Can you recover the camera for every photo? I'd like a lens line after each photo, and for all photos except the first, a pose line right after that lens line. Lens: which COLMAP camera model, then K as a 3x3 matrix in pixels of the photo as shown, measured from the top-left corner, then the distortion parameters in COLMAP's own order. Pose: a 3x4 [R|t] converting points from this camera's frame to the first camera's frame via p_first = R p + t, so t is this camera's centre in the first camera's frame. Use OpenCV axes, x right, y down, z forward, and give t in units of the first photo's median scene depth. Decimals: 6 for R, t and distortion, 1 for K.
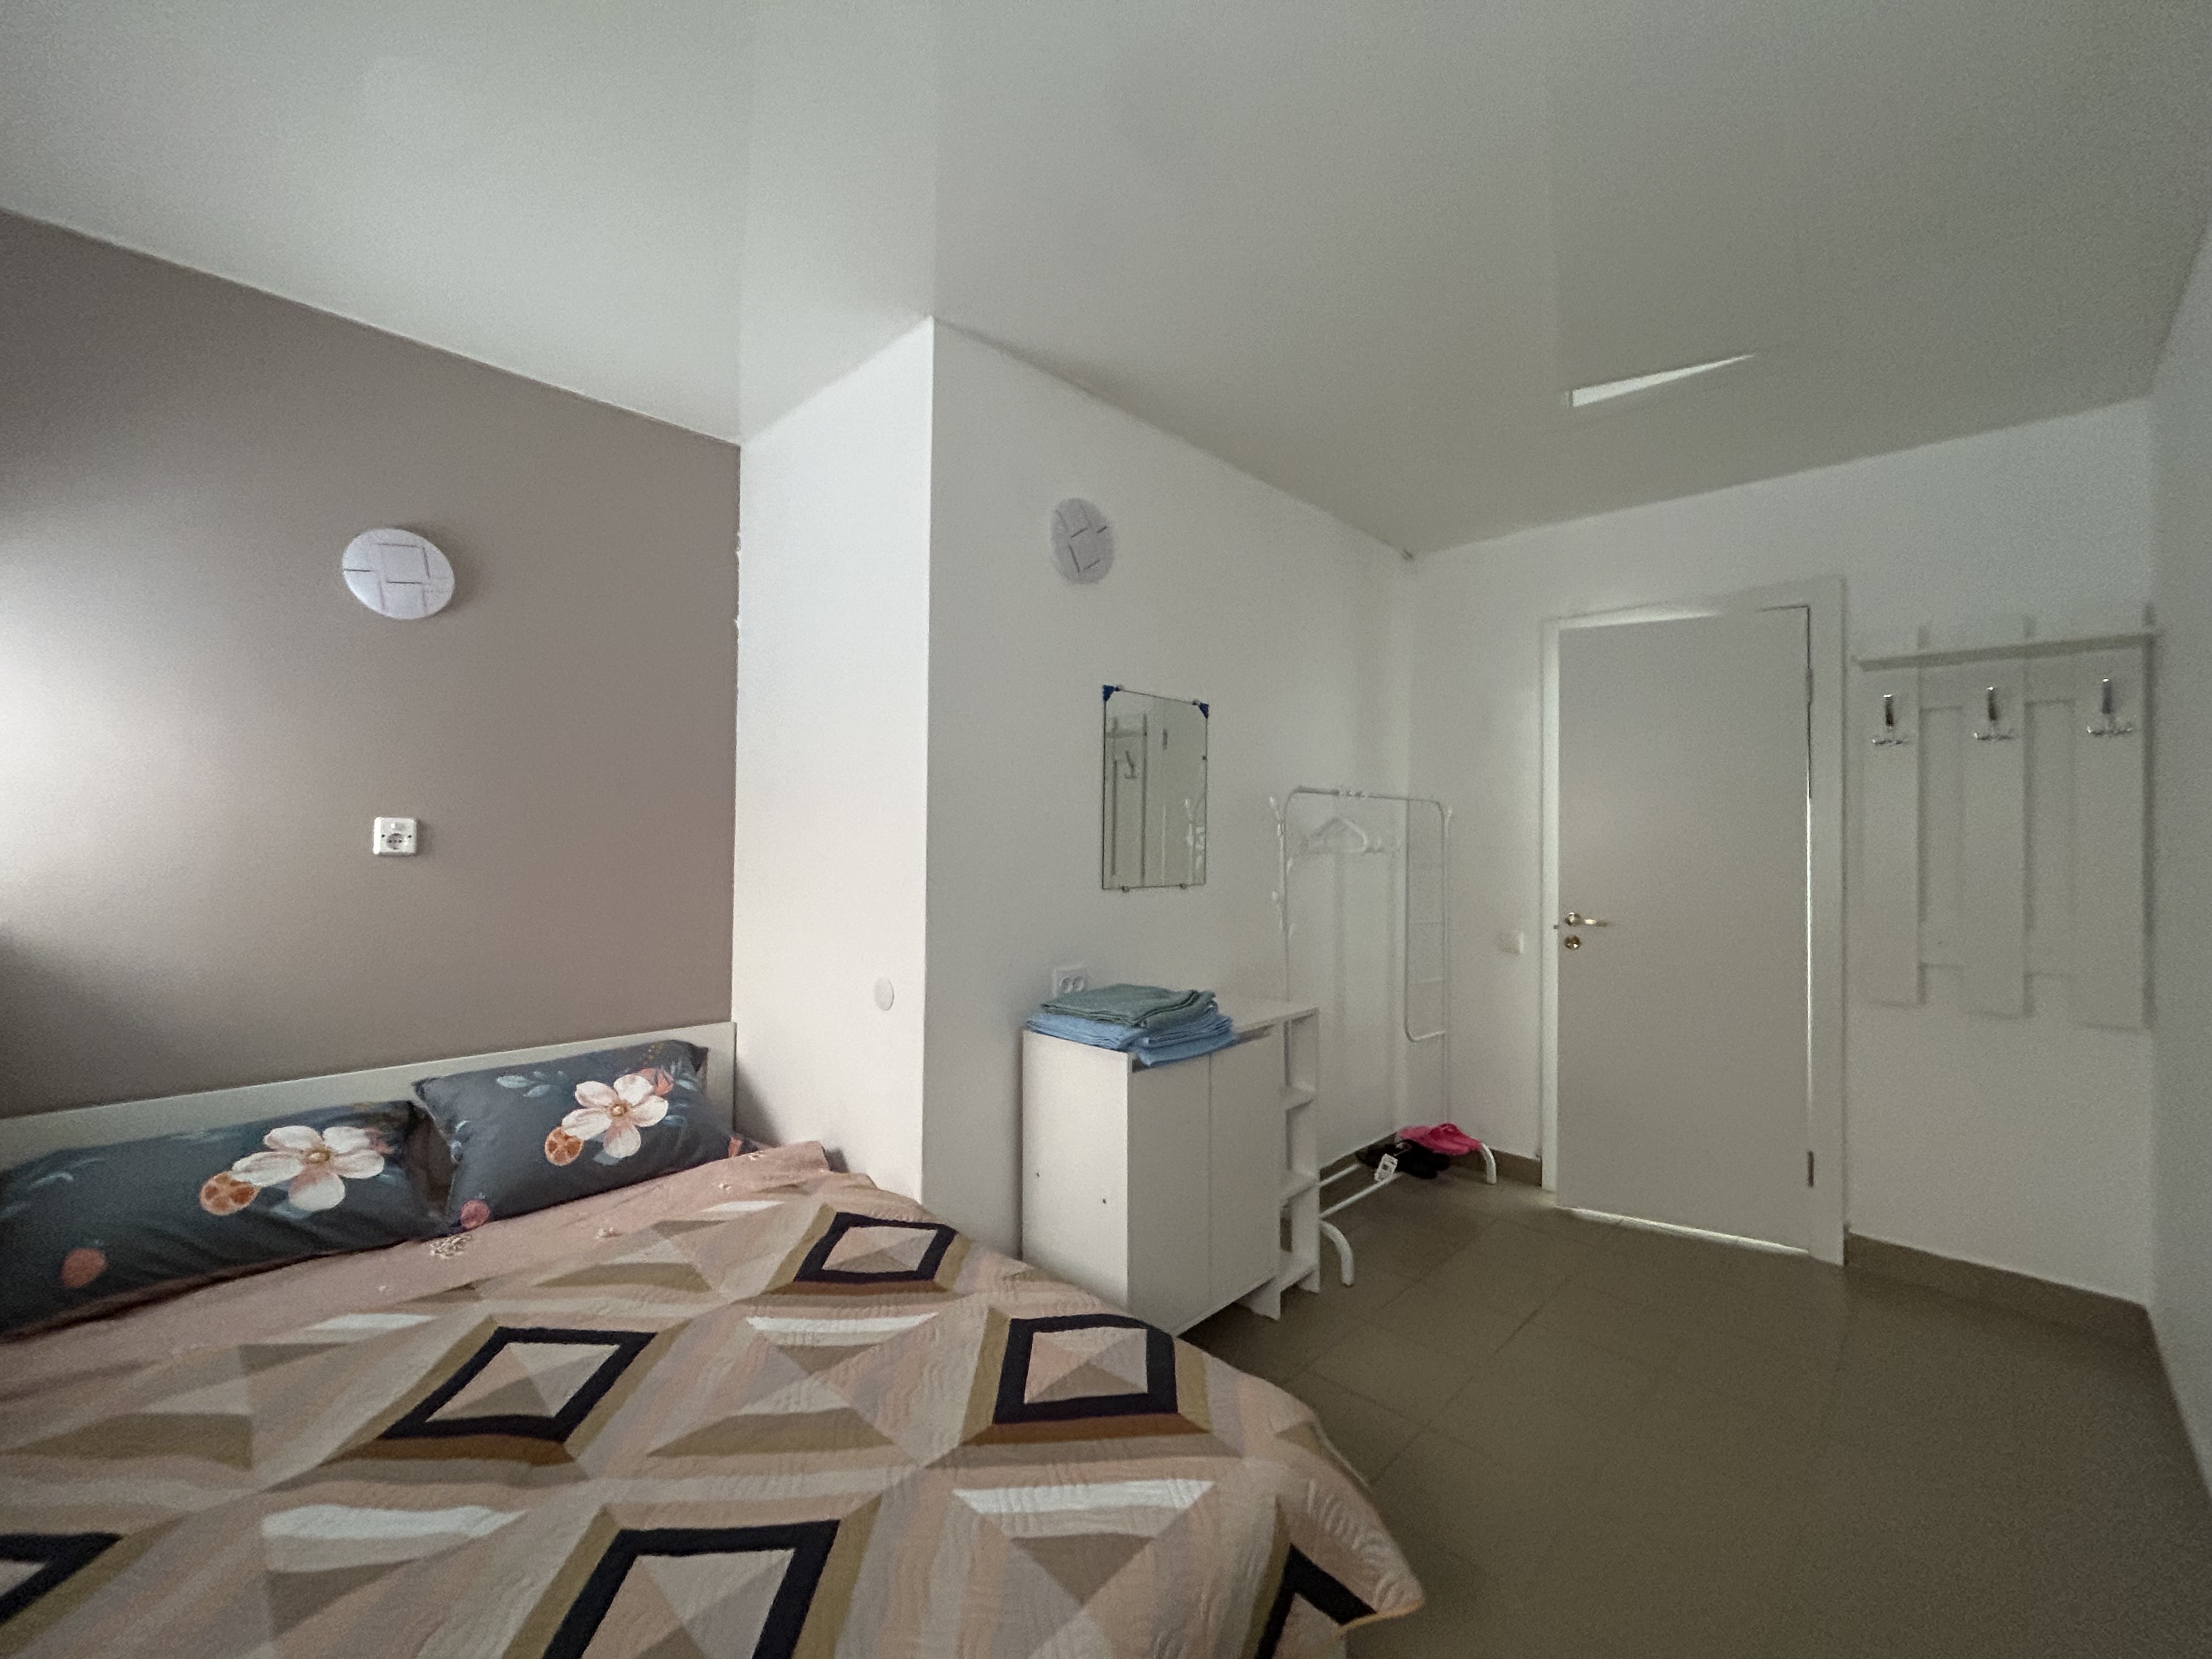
lens RADIAL K [[903.1, 0, 1104.6], [0, 903.1, 825.5], [0, 0, 1]] dist [-0.003029, -0.000330]
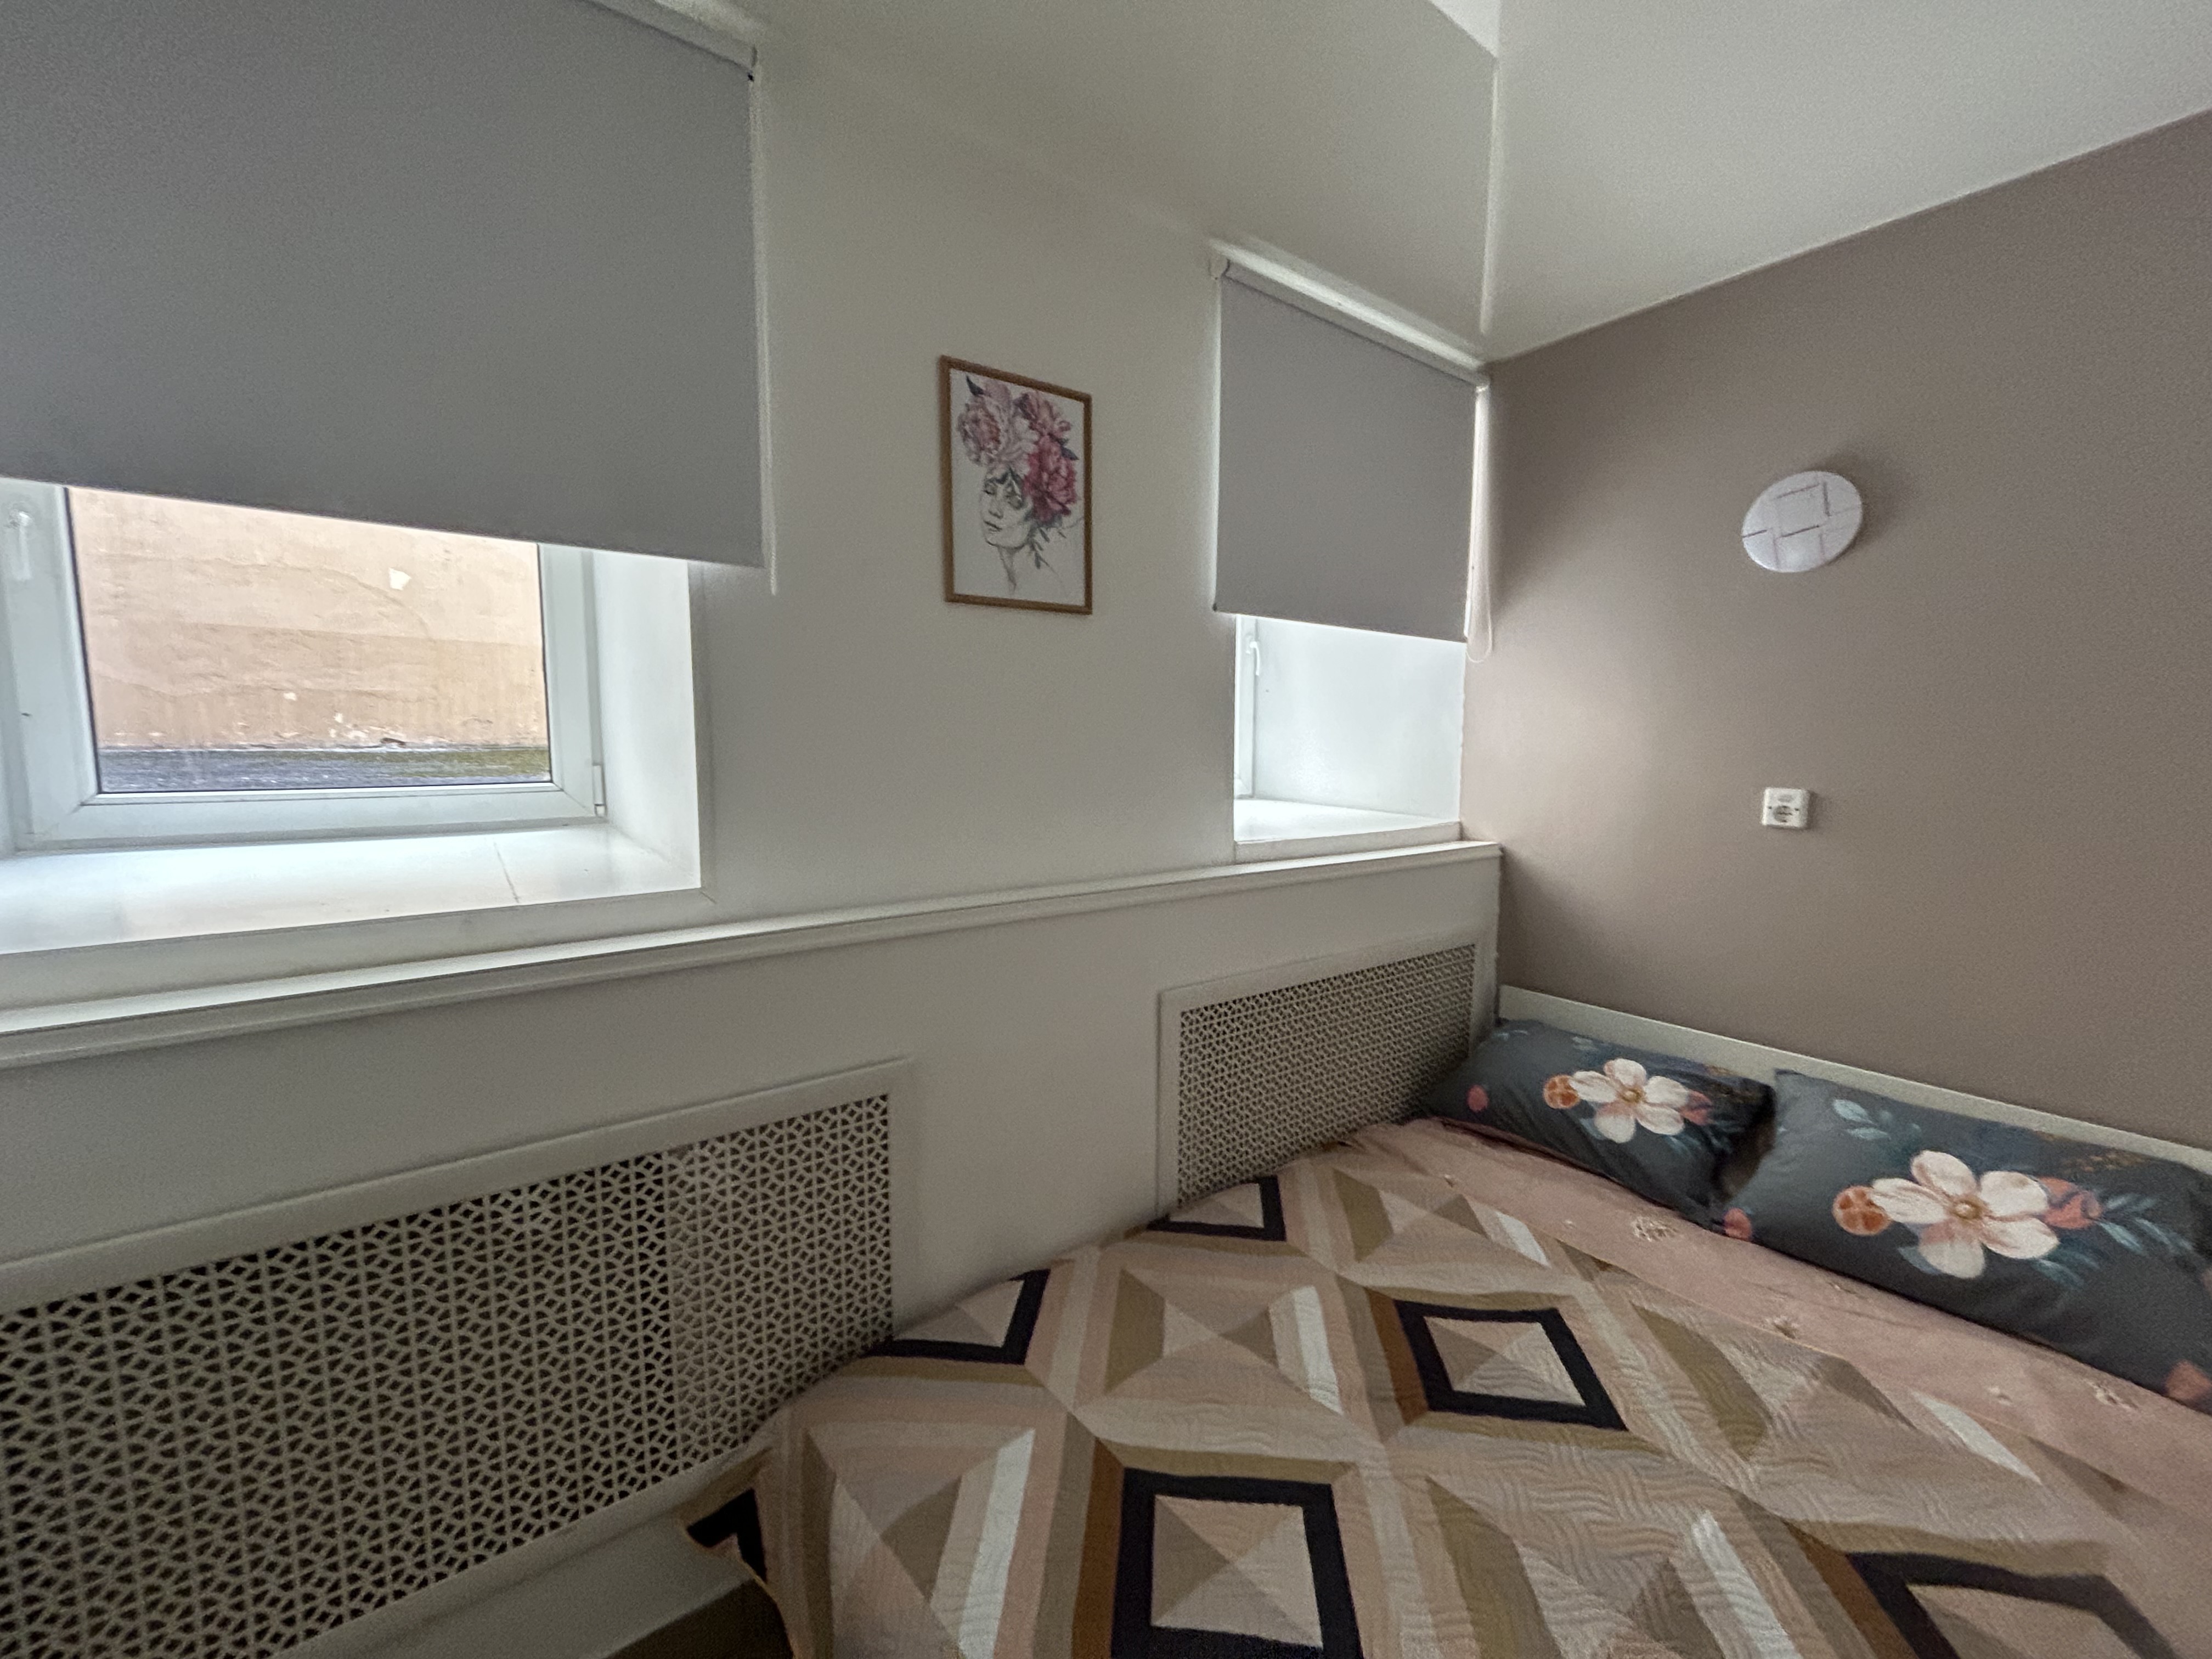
lens RADIAL K [[903.1, 0, 1104.6], [0, 903.1, 825.5], [0, 0, 1]] dist [-0.003029, -0.000330]
pose [[-0.169913, 0.083977, -0.981874, 0.269127], [0.005433, 0.996427, 0.084281, -0.055413], [0.985444, 0.008986, -0.169763, 0.477224]]
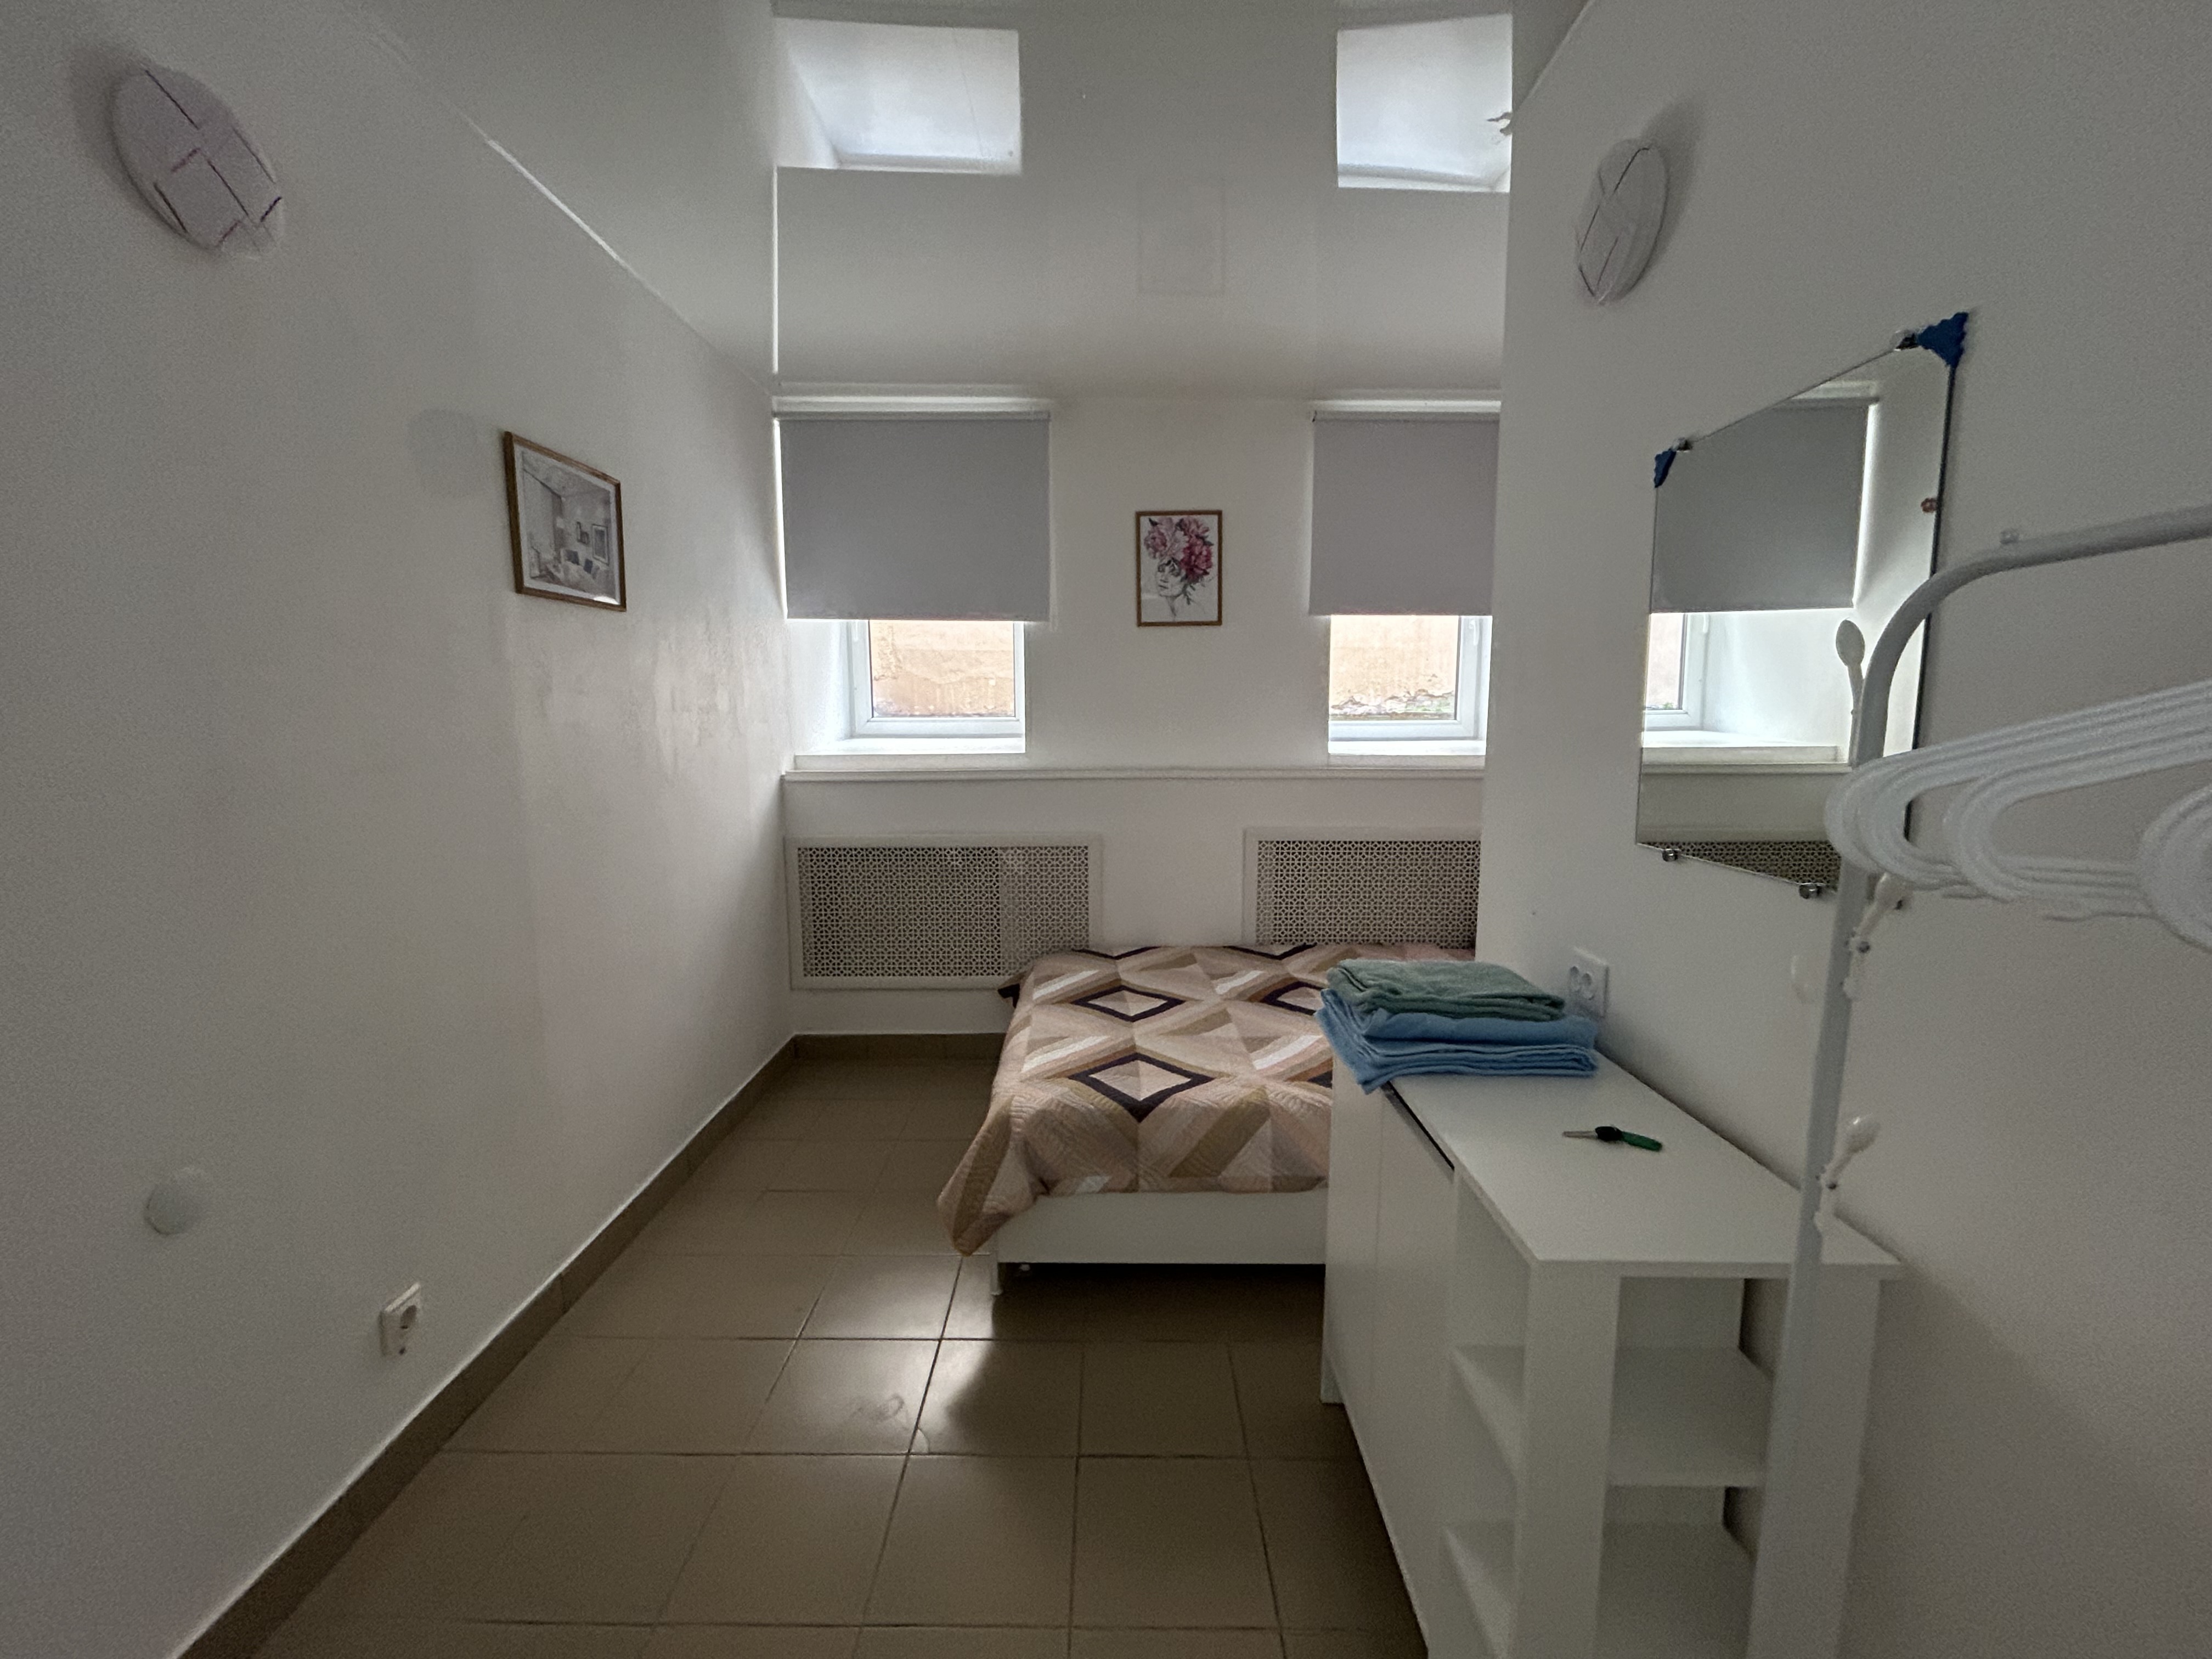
lens RADIAL K [[903.1, 0, 1104.6], [0, 903.1, 825.5], [0, 0, 1]] dist [-0.003029, -0.000330]
pose [[-0.722173, 0.075774, -0.687550, 0.718098], [0.001056, 0.994101, 0.108449, 0.000321], [0.691712, 0.077592, -0.717993, 1.386563]]
